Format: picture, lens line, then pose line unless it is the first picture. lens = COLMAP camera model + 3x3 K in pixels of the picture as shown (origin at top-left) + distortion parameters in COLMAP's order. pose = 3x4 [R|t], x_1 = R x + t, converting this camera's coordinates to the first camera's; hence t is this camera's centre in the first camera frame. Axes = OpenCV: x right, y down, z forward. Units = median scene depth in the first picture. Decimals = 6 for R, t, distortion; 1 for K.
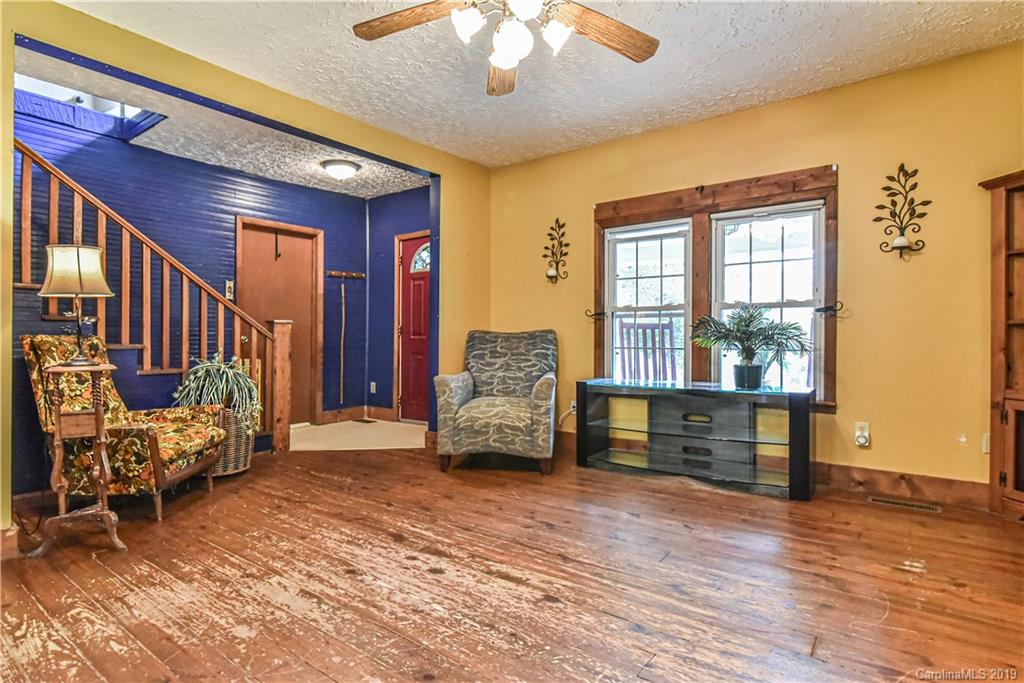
lens RADIAL K [[521.7, 0, 510.8], [0, 521.7, 339.8], [0, 0, 1]] dist [-0.015151, 0.002074]
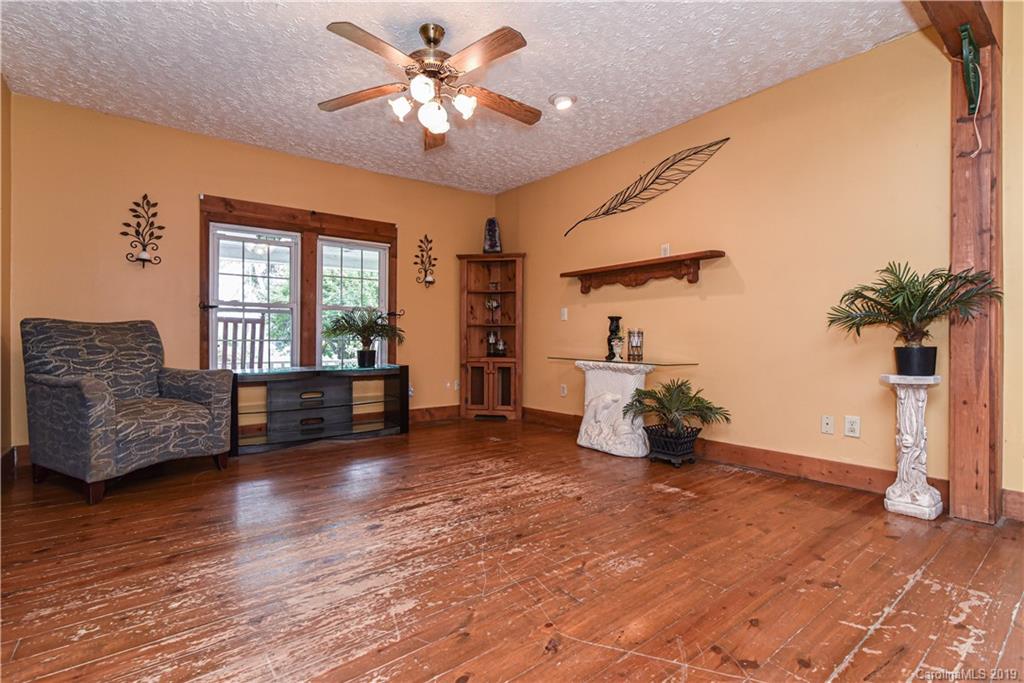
lens RADIAL K [[477.4, 0, 493.8], [0, 477.4, 342.0], [0, 0, 1]] dist [-0.020975, 0.002218]
pose [[0.285737, -0.009666, 0.958259, -0.946546], [0.001453, 0.999952, 0.009654, 0.018065], [-0.958307, -0.001366, 0.285738, 0.384683]]
